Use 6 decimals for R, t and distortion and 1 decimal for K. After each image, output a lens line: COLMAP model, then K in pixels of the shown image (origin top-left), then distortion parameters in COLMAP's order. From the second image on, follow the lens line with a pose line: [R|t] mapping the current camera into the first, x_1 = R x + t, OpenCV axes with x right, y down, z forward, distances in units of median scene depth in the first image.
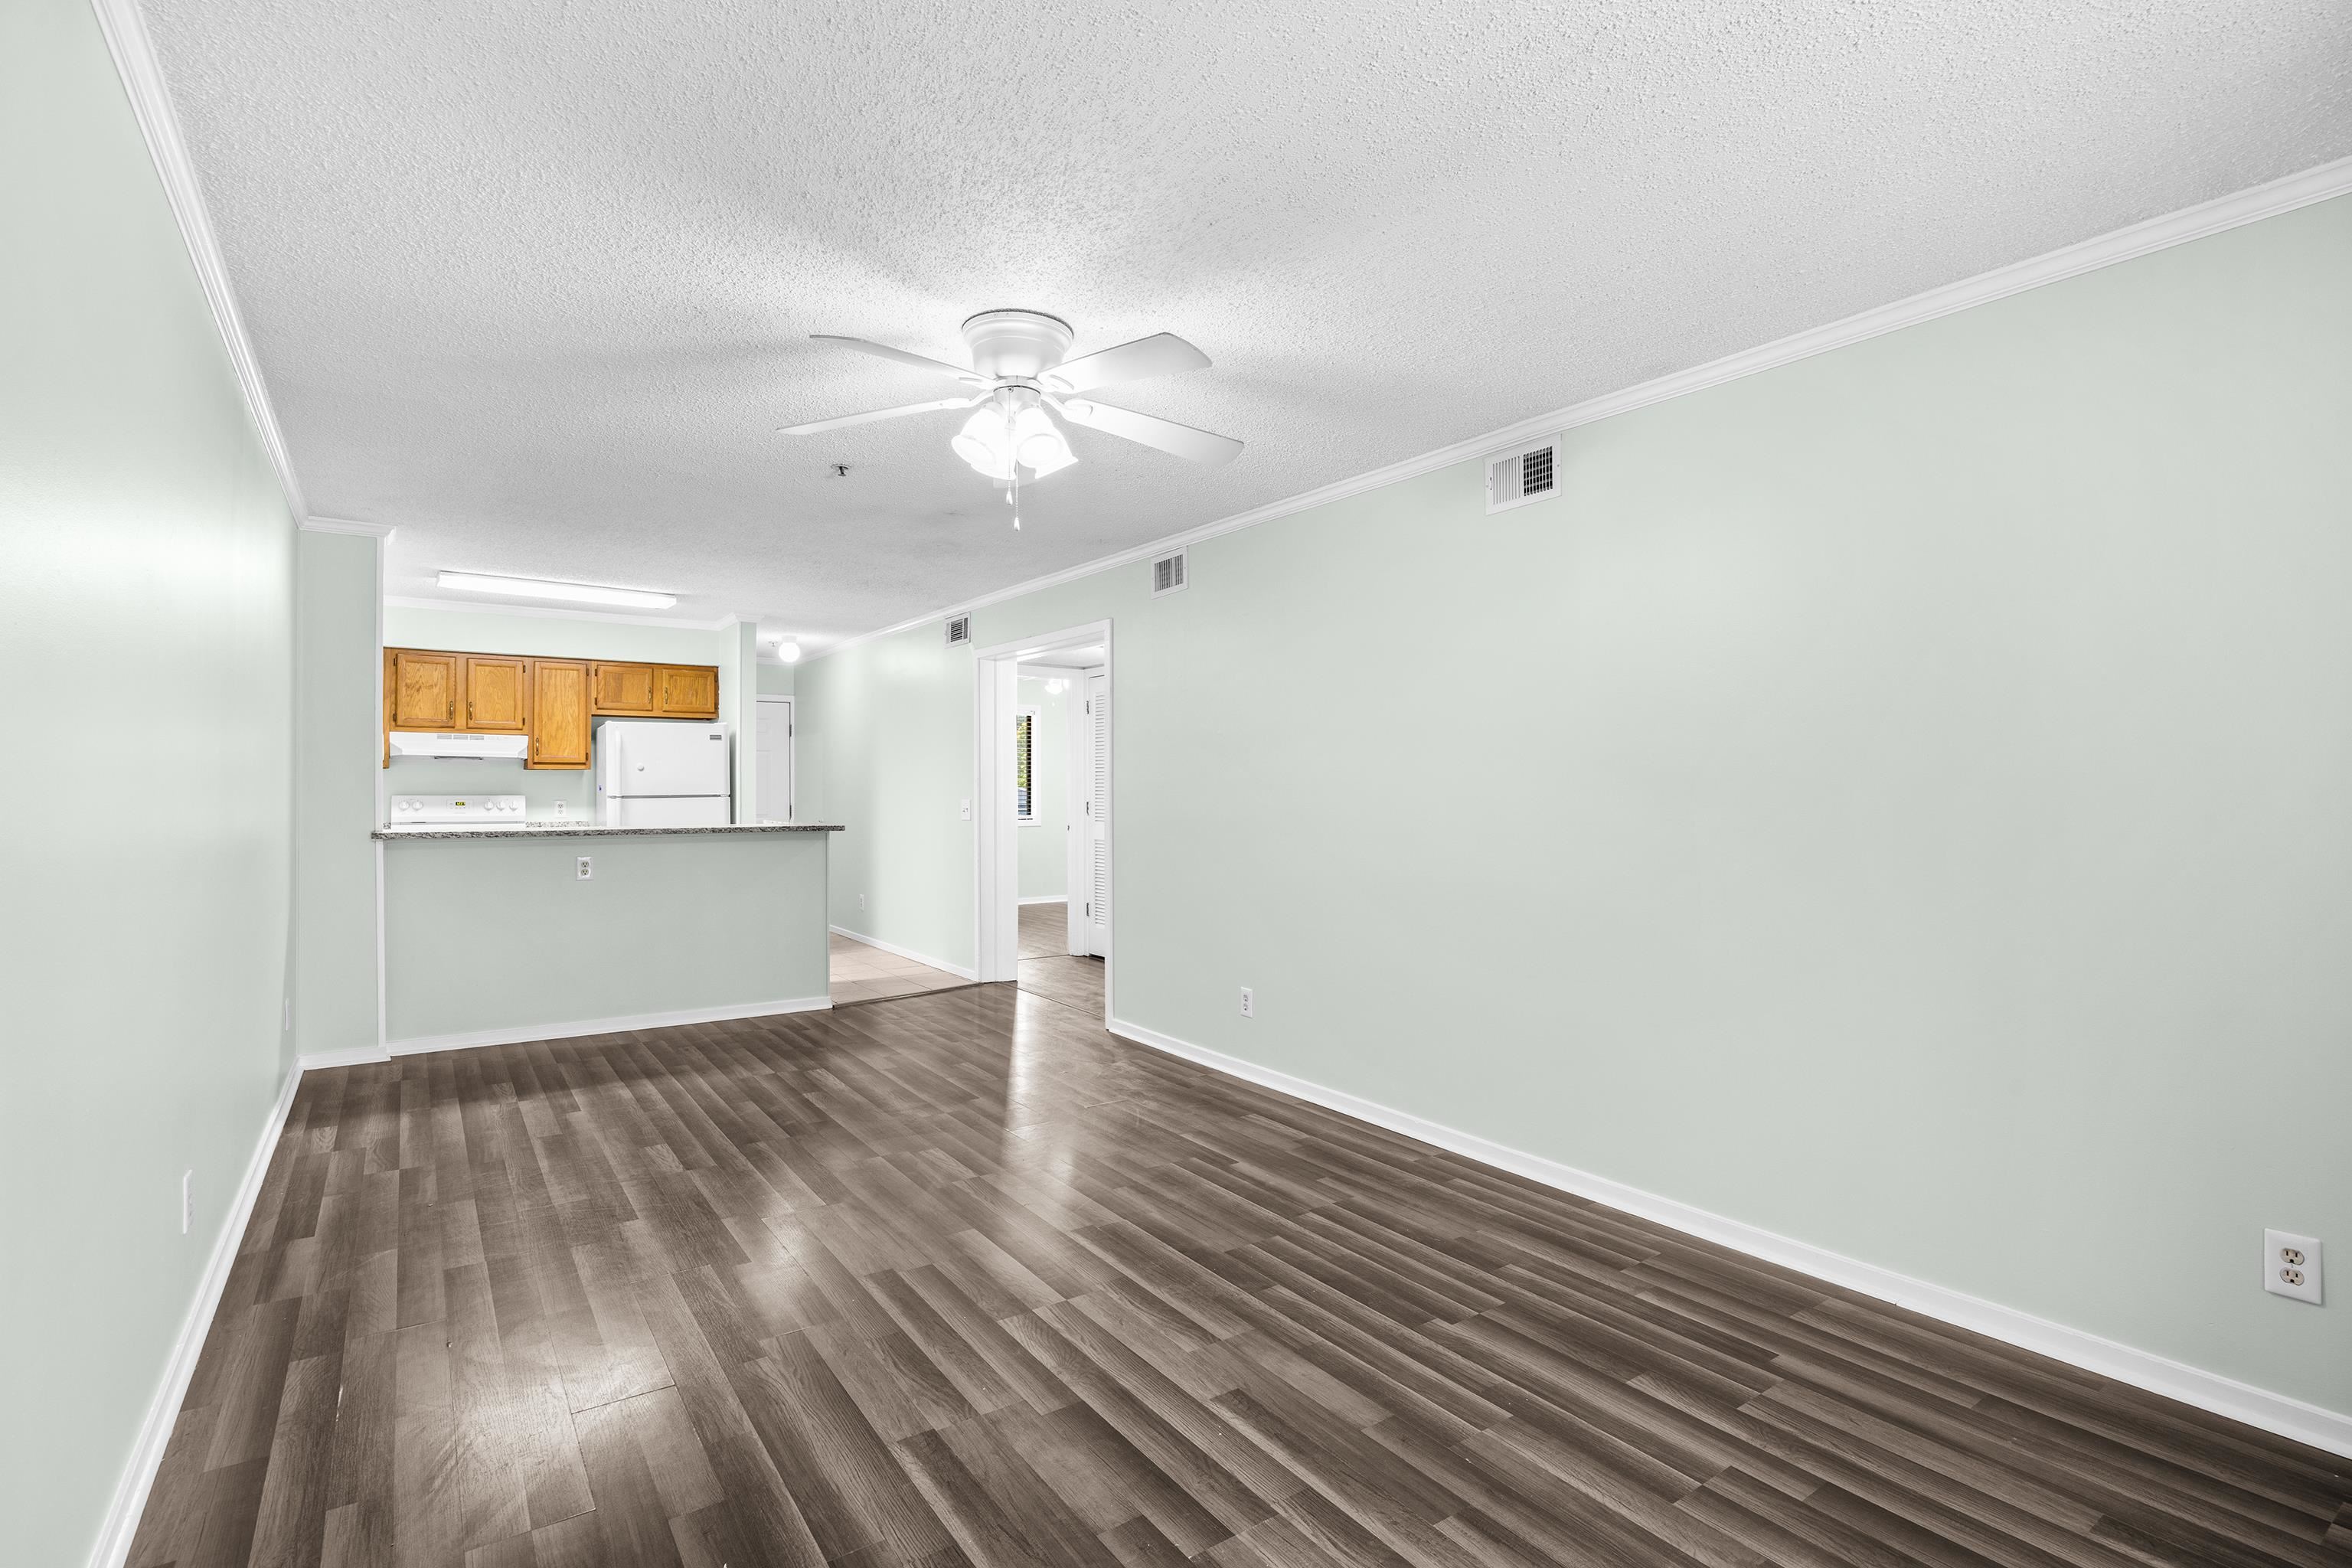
lens RADIAL K [[1095.9, 0, 1172.7], [0, 1095.9, 777.7], [0, 0, 1]] dist [-0.012230, 0.000073]
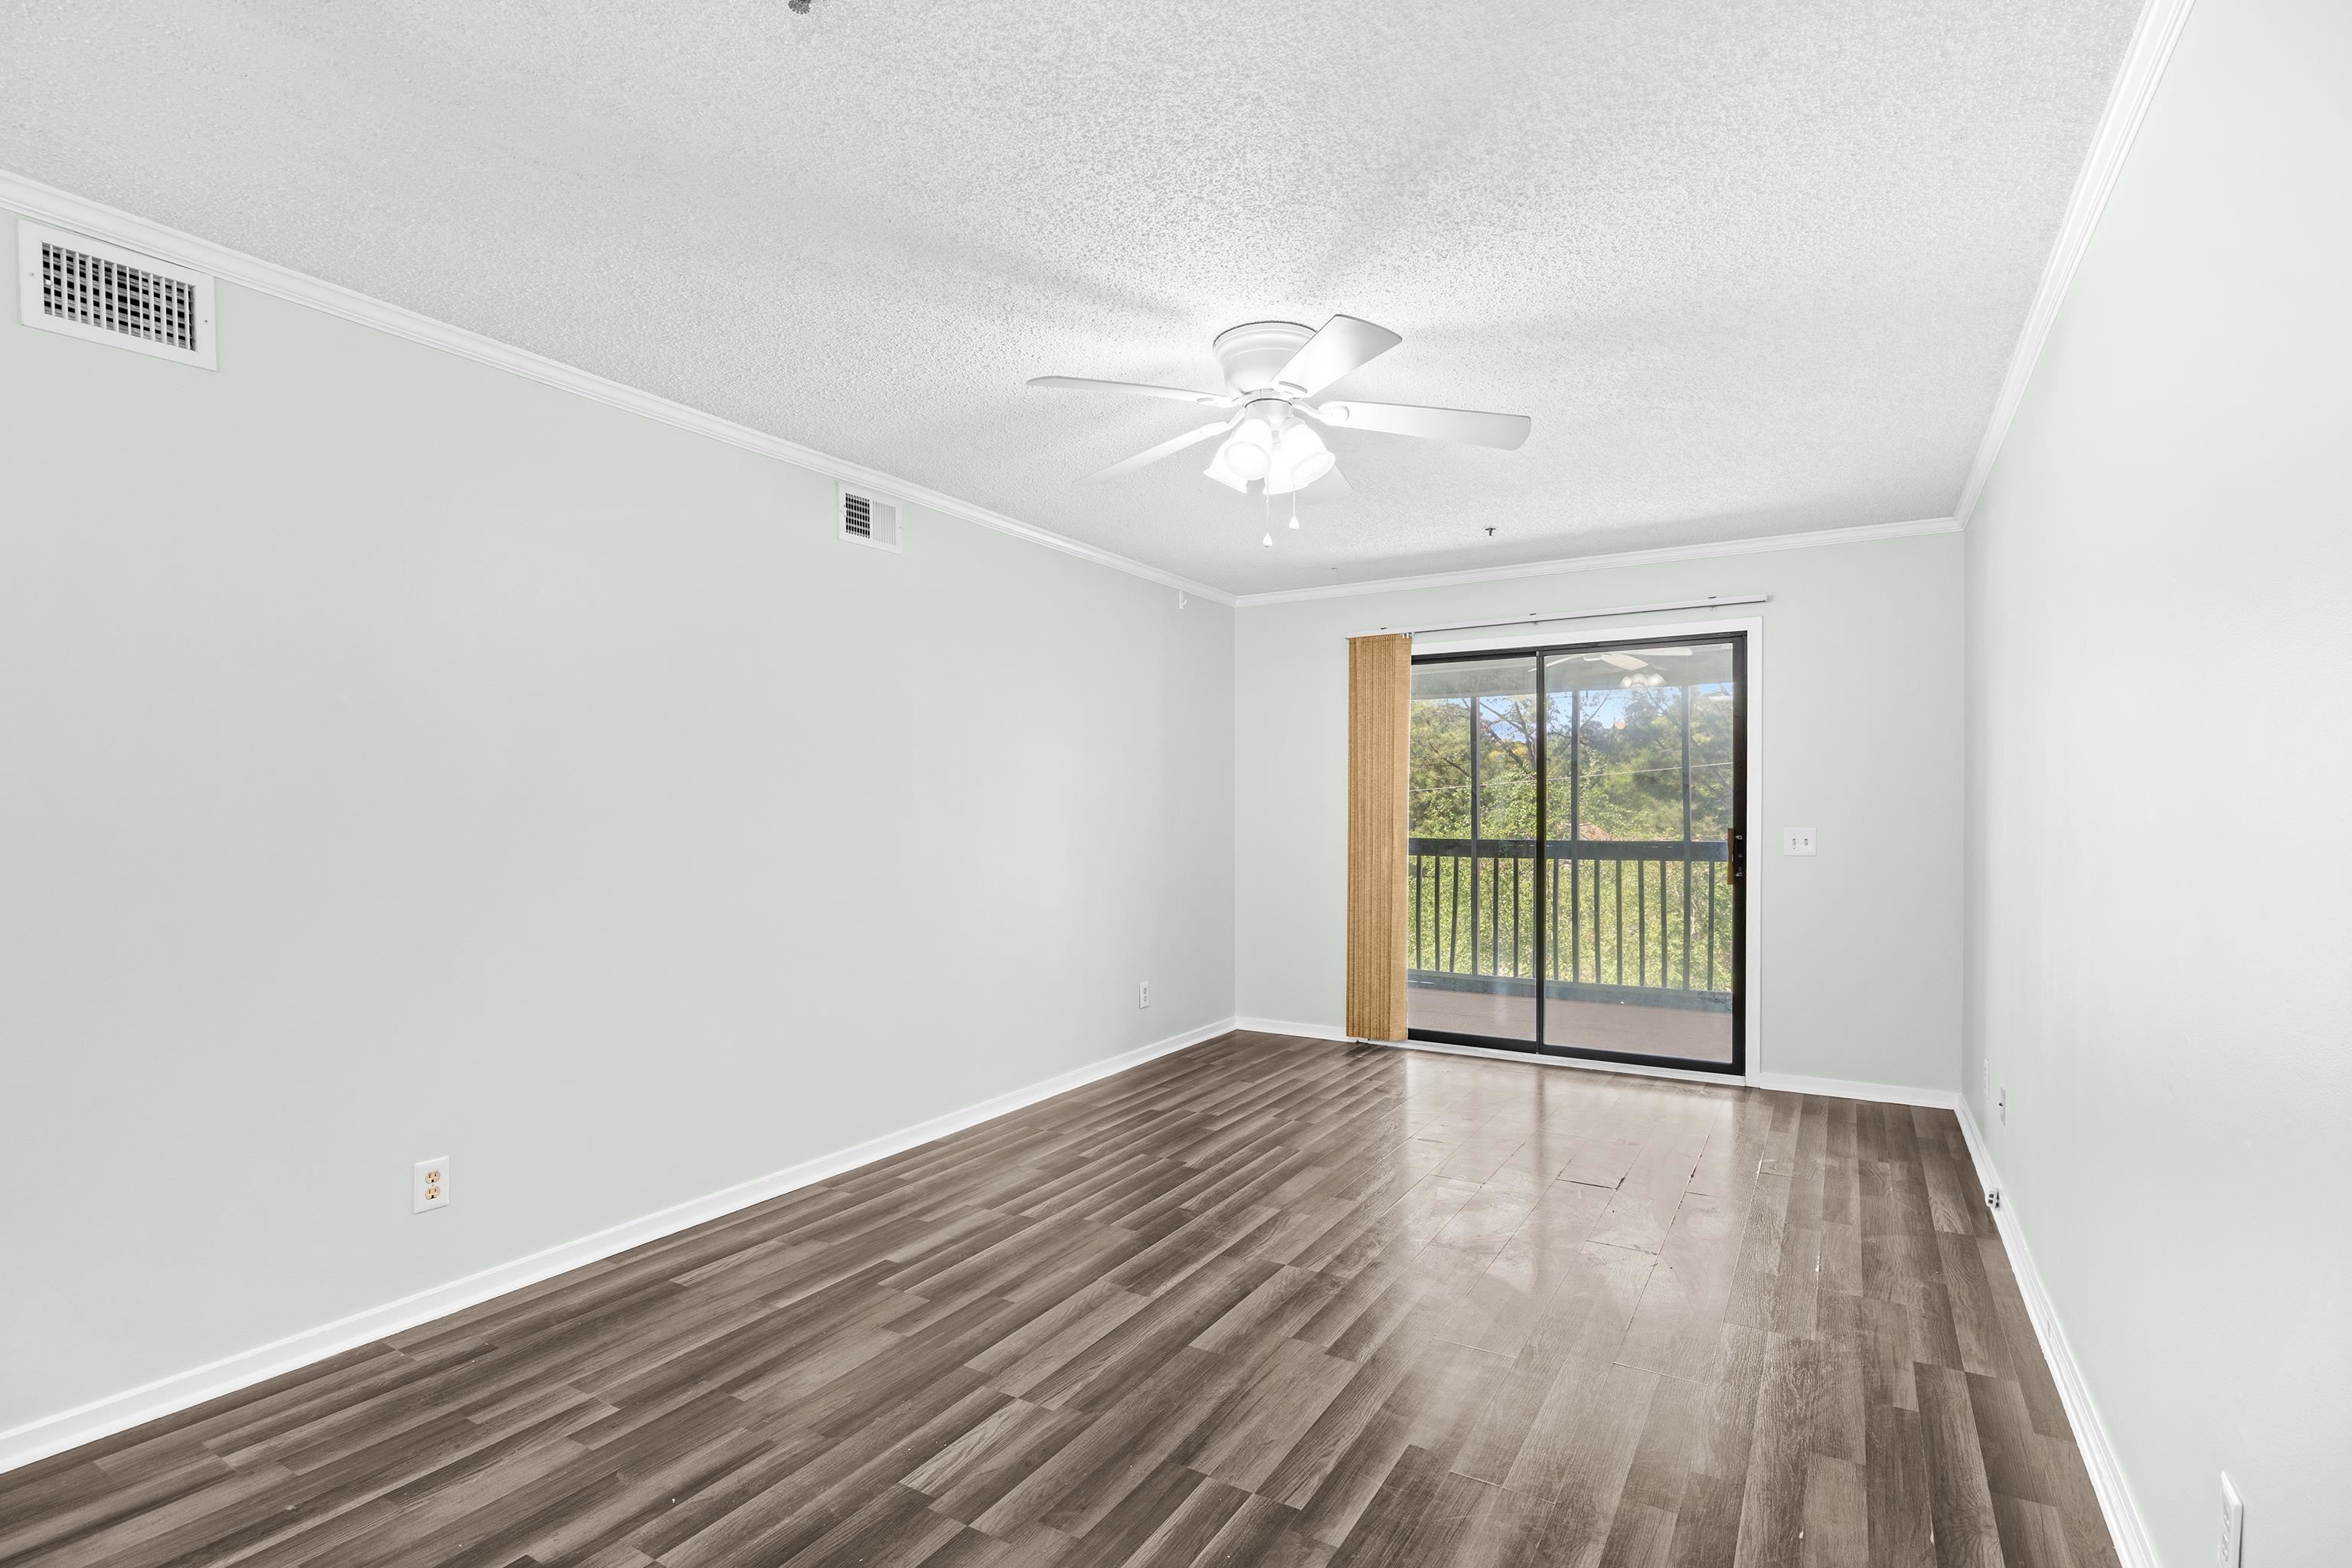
lens RADIAL K [[1113.3, 0, 1172.9], [0, 1113.3, 808.2], [0, 0, 1]] dist [-0.012961, 0.000779]
pose [[-0.403036, -0.001853, 0.915182, -0.415663], [-0.008422, 0.999963, -0.001684, 0.005065], [-0.915145, -0.008387, -0.403037, 0.598104]]
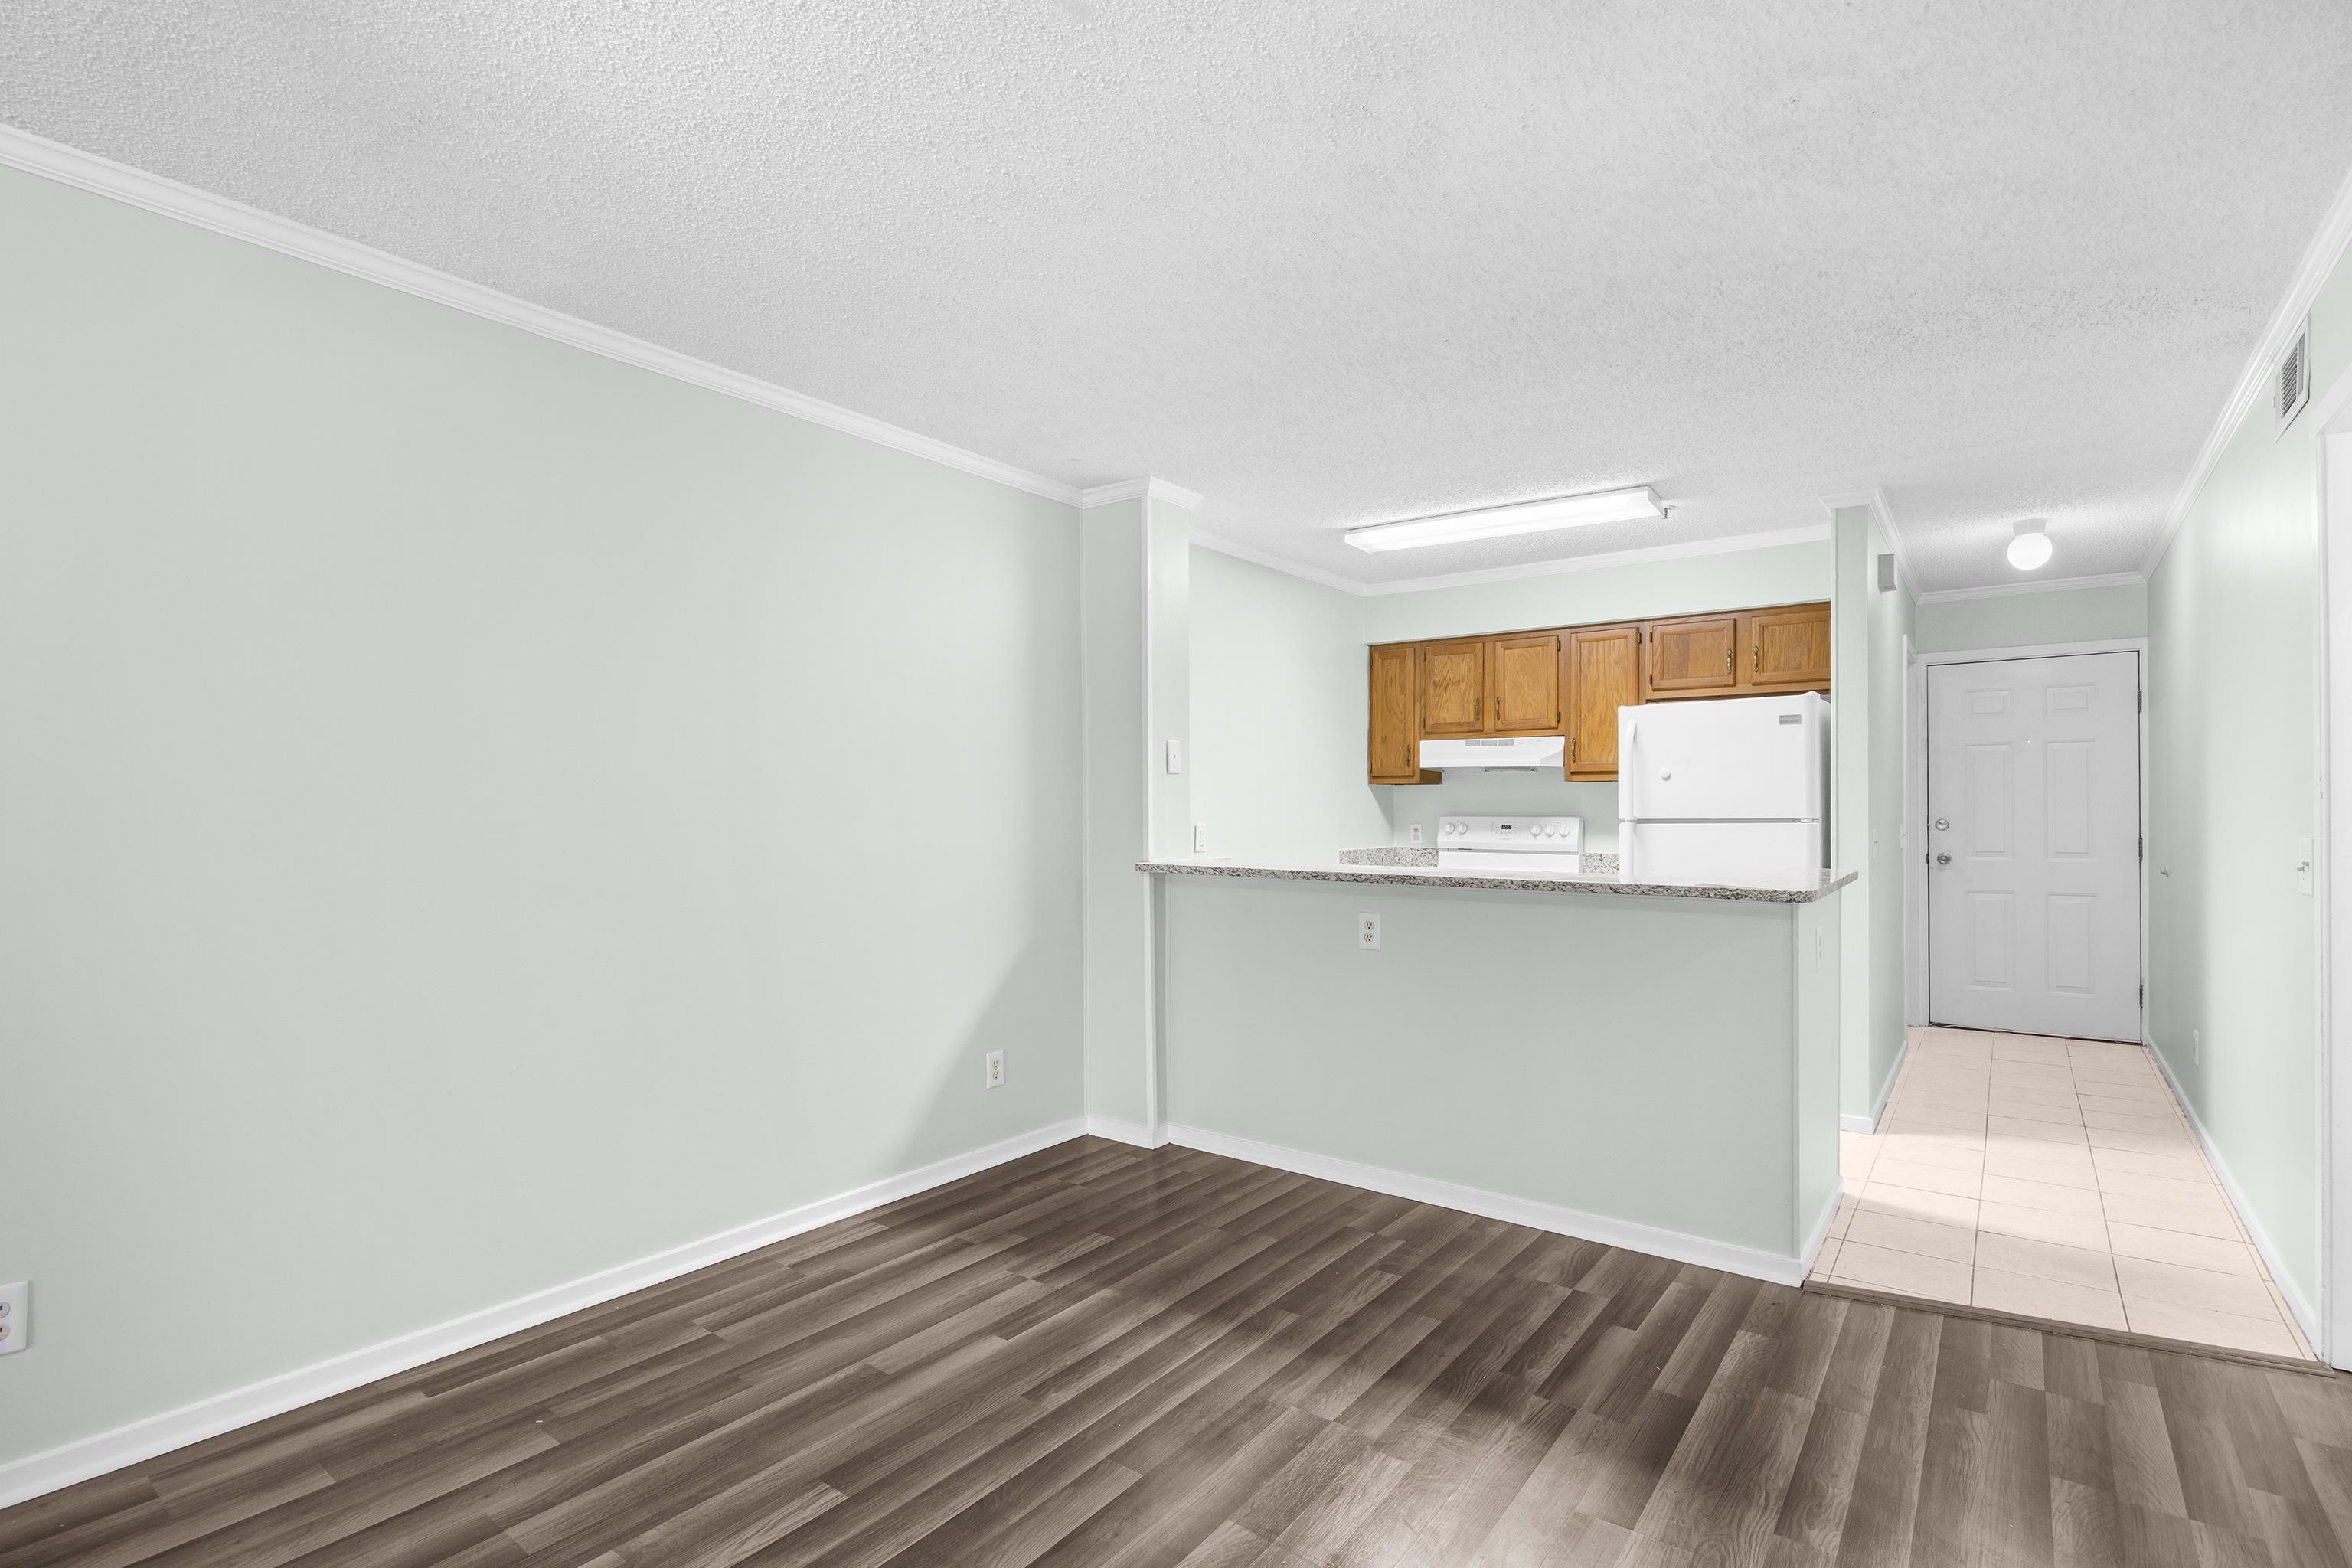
lens RADIAL K [[1113.3, 0, 1172.9], [0, 1113.3, 808.2], [0, 0, 1]] dist [-0.012961, 0.000779]
pose [[0.304758, -0.000536, -0.952430, 0.043215], [0.009774, 0.999949, 0.002565, 0.005828], [0.952380, -0.010091, 0.304747, 0.542784]]
